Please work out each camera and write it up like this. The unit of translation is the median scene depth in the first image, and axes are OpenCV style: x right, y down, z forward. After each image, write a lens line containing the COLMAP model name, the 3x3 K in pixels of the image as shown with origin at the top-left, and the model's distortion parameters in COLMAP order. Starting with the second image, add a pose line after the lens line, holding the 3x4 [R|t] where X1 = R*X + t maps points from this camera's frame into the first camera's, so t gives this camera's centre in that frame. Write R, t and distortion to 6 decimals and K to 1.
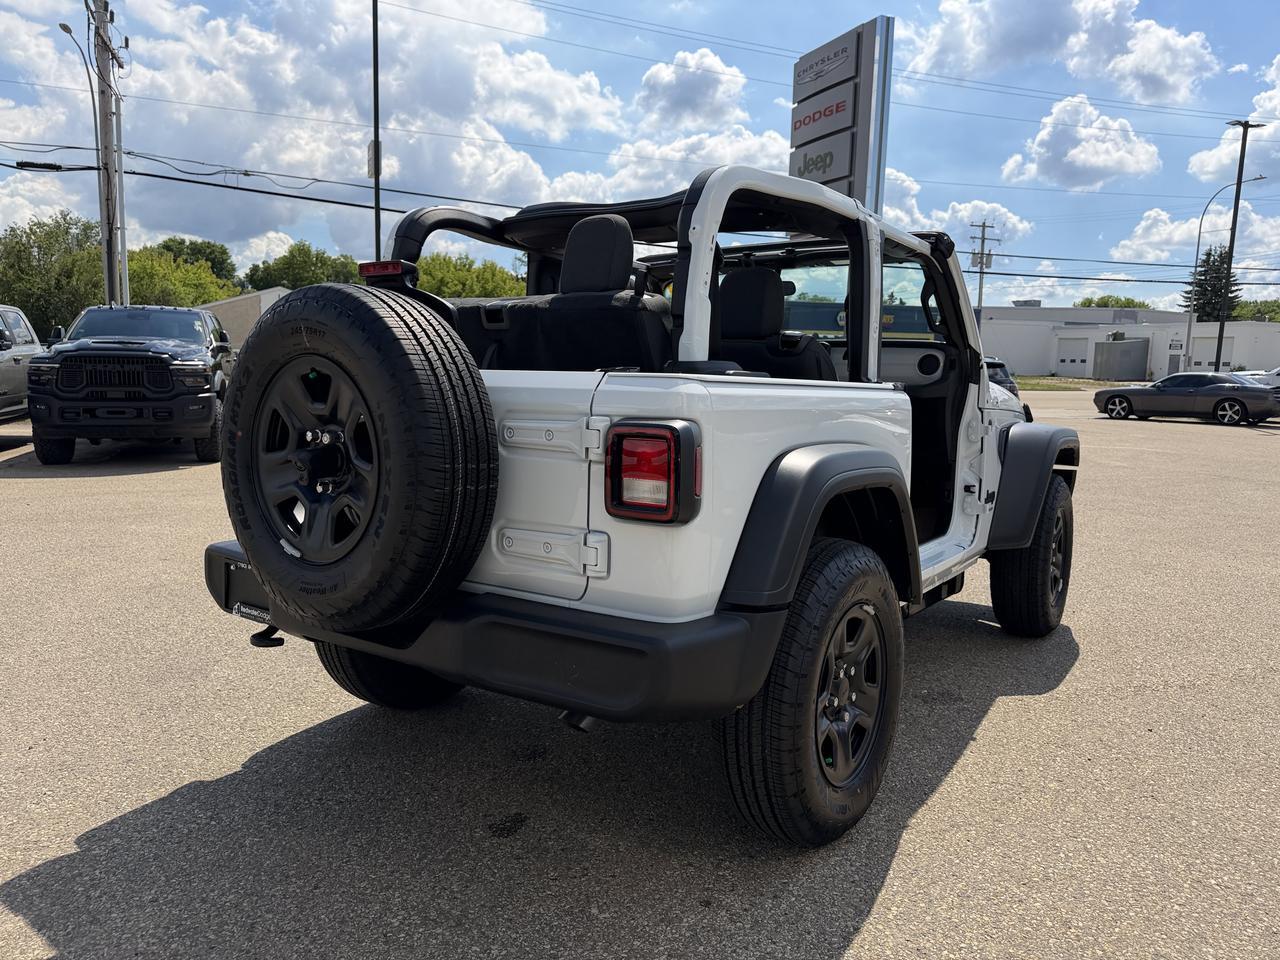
lens RADIAL K [[956.6, 0, 622.8], [0, 956.6, 482.1], [0, 0, 1]] dist [0.007293, -0.005789]
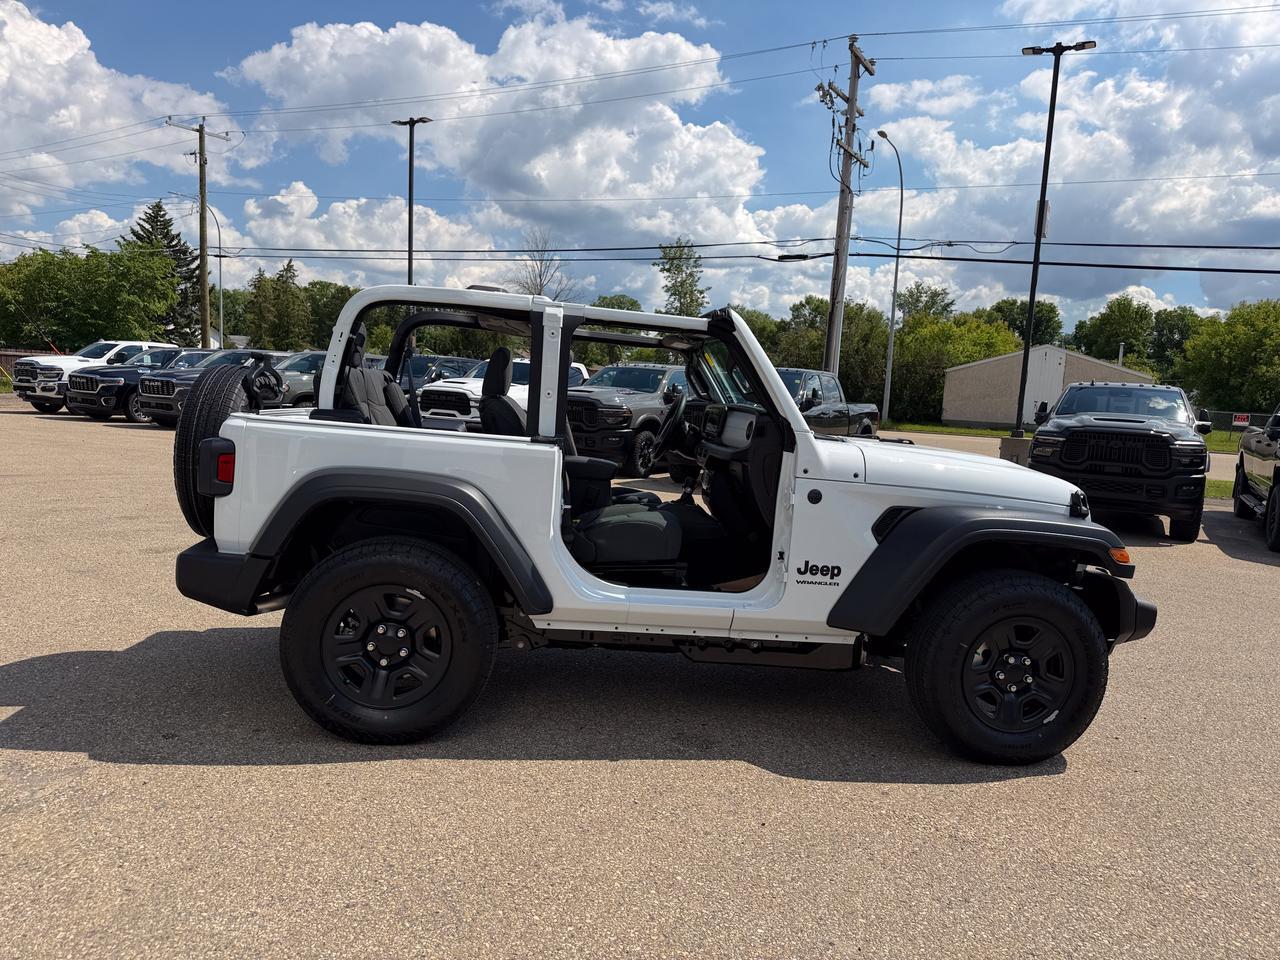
lens RADIAL K [[956.6, 0, 622.8], [0, 956.6, 482.1], [0, 0, 1]] dist [0.007293, -0.005789]
pose [[0.617552, 0.094591, -0.780821, 0.950631], [-0.138529, 0.990304, 0.010407, -0.051941], [0.774235, 0.101740, 0.624668, 0.220909]]
